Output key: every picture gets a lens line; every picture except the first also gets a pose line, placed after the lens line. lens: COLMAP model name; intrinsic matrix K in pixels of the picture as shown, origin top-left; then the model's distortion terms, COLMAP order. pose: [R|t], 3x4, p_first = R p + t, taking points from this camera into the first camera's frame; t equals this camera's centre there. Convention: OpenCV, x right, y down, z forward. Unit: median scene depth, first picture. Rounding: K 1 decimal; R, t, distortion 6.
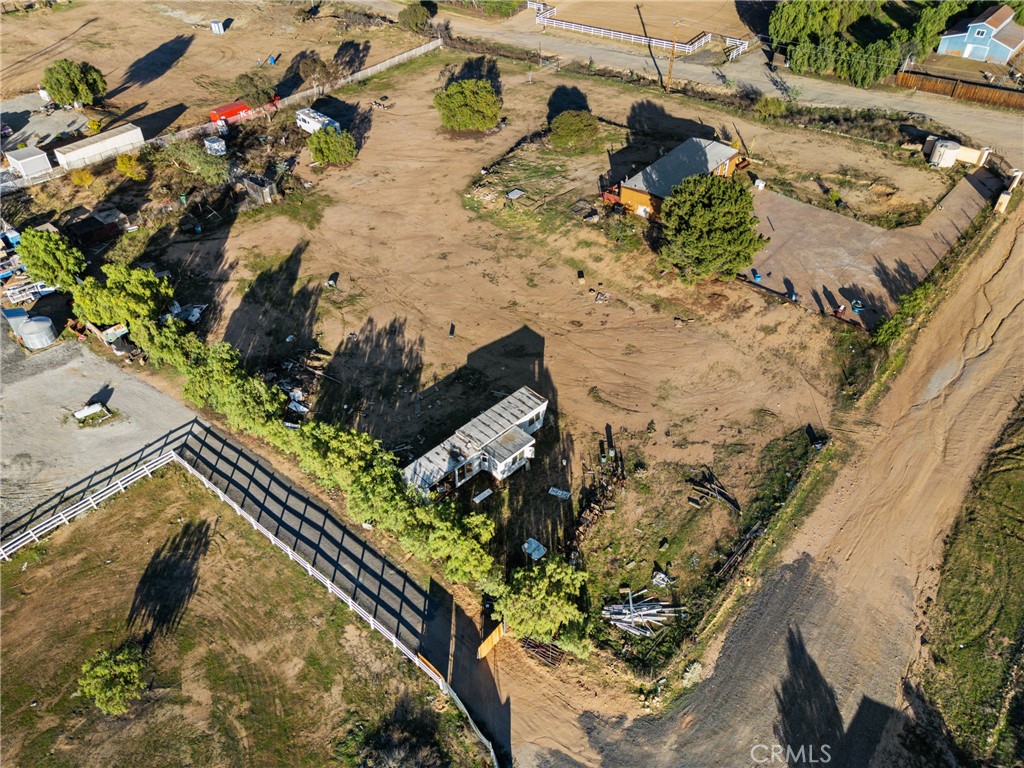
lens RADIAL K [[771.3, 0, 516.8], [0, 771.3, 367.3], [0, 0, 1]] dist [0.081934, -0.081583]
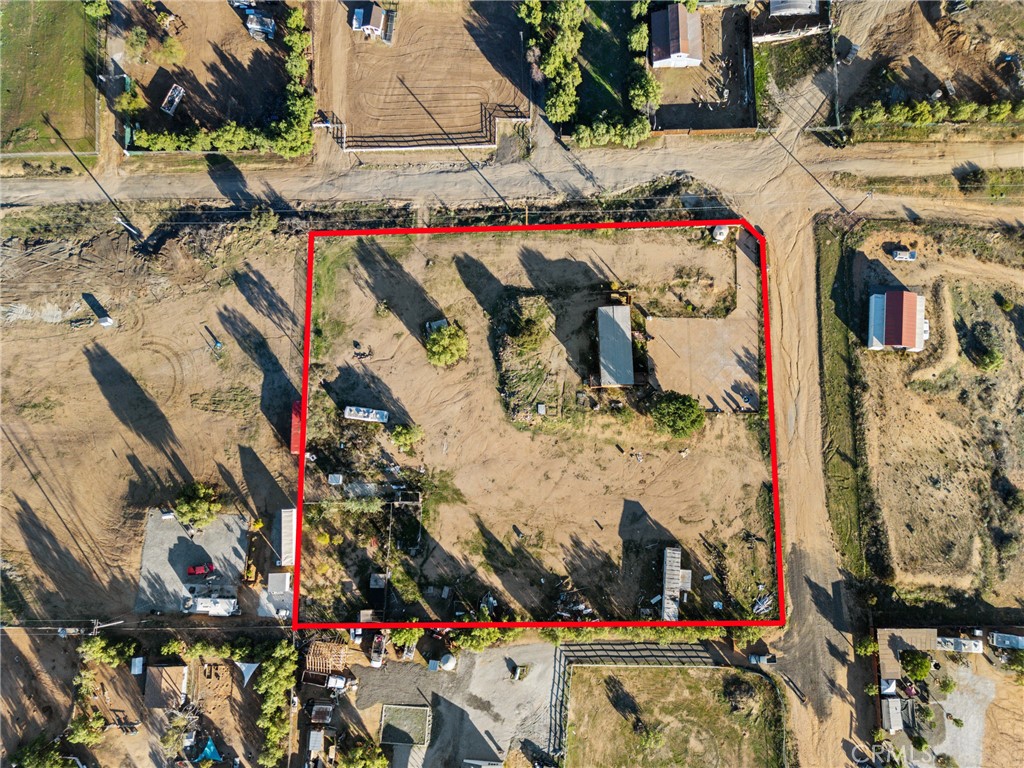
lens RADIAL K [[771.3, 0, 516.8], [0, 771.3, 367.3], [0, 0, 1]] dist [0.081934, -0.081583]
pose [[0.764870, -0.636296, 0.100511, -0.171752], [0.429559, 0.620062, 0.656507, -1.566820], [-0.480056, -0.458967, 0.747593, -0.210254]]
